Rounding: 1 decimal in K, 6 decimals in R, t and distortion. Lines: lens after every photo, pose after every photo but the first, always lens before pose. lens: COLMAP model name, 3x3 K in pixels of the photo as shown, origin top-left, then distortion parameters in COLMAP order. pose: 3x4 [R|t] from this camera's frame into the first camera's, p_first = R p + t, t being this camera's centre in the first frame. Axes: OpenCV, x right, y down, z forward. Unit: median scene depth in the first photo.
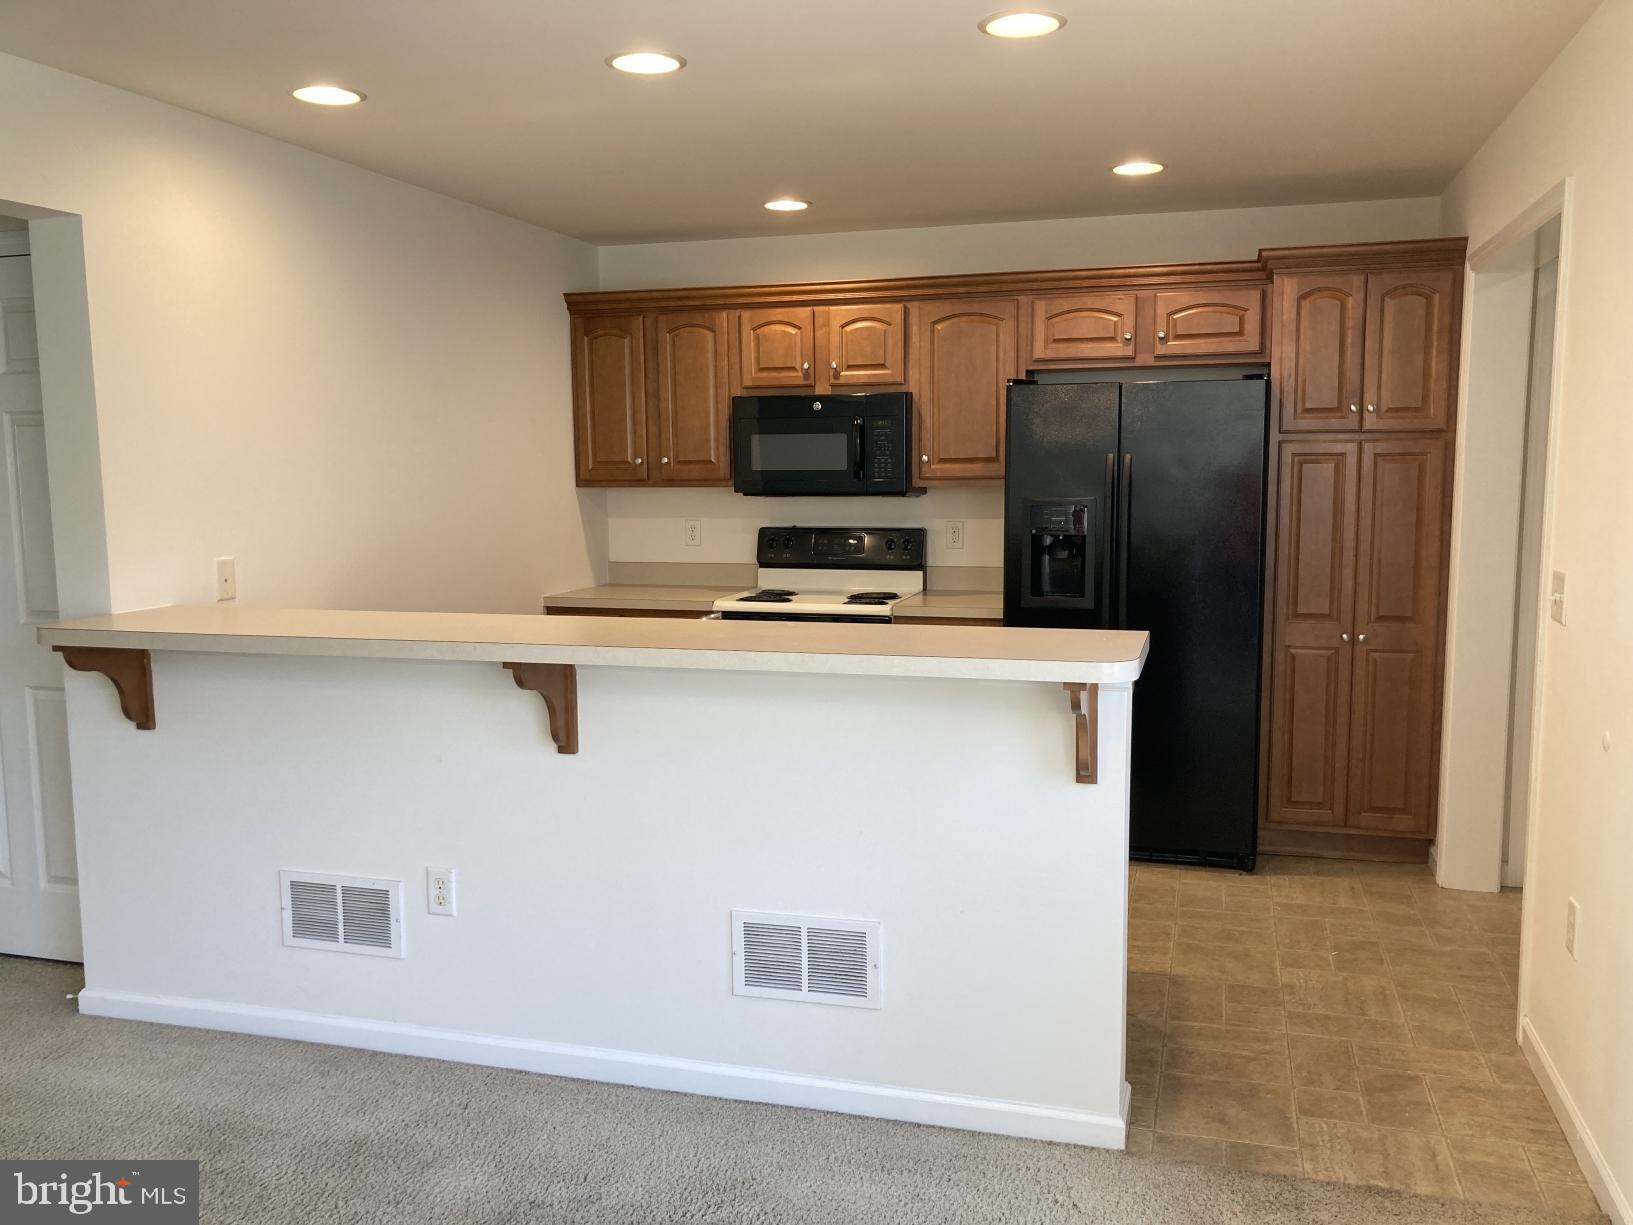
lens RADIAL K [[1340.2, 0, 817.6], [0, 1340.2, 607.5], [0, 0, 1]] dist [0.037408, -0.032286]
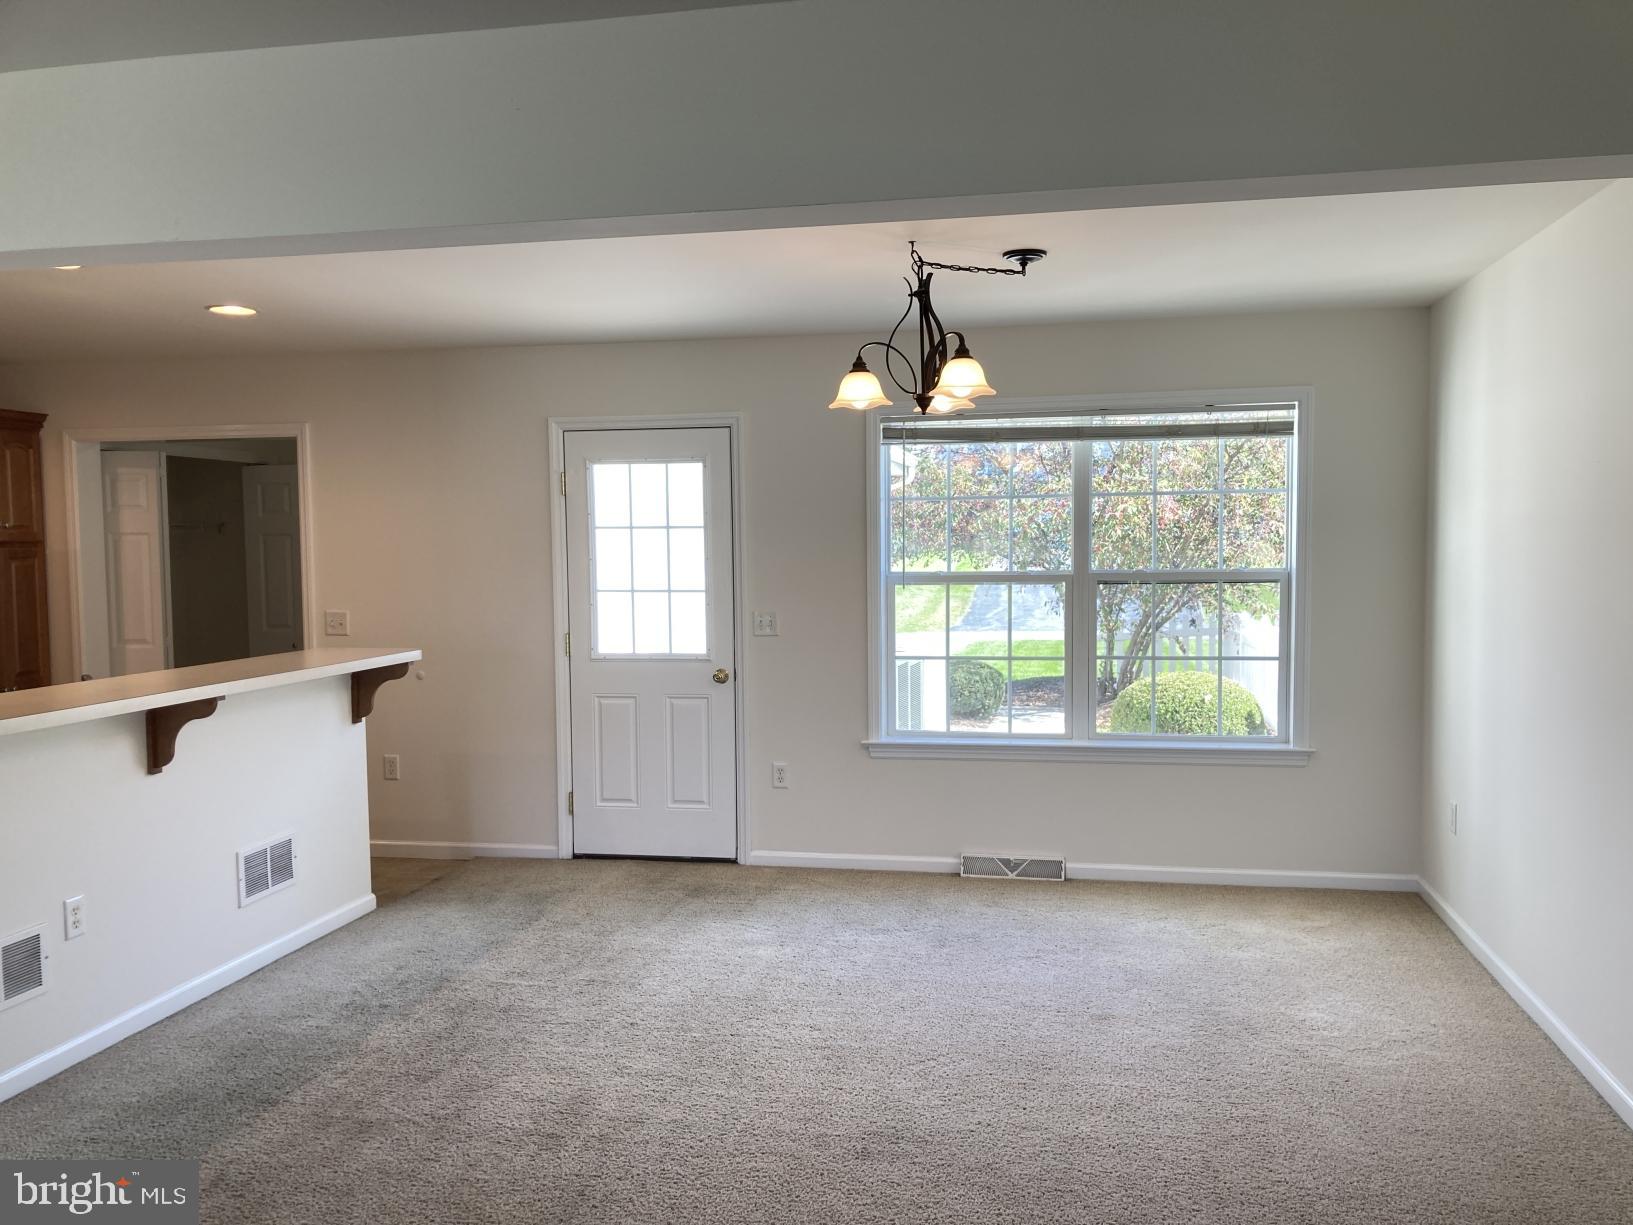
lens RADIAL K [[1340.2, 0, 825.8], [0, 1340.2, 617.4], [0, 0, 1]] dist [0.037408, -0.032286]
pose [[-0.093349, -0.046853, 0.994530, -1.600168], [0.121142, 0.990936, 0.058054, -0.045739], [-0.988236, 0.125899, -0.086827, 0.427576]]
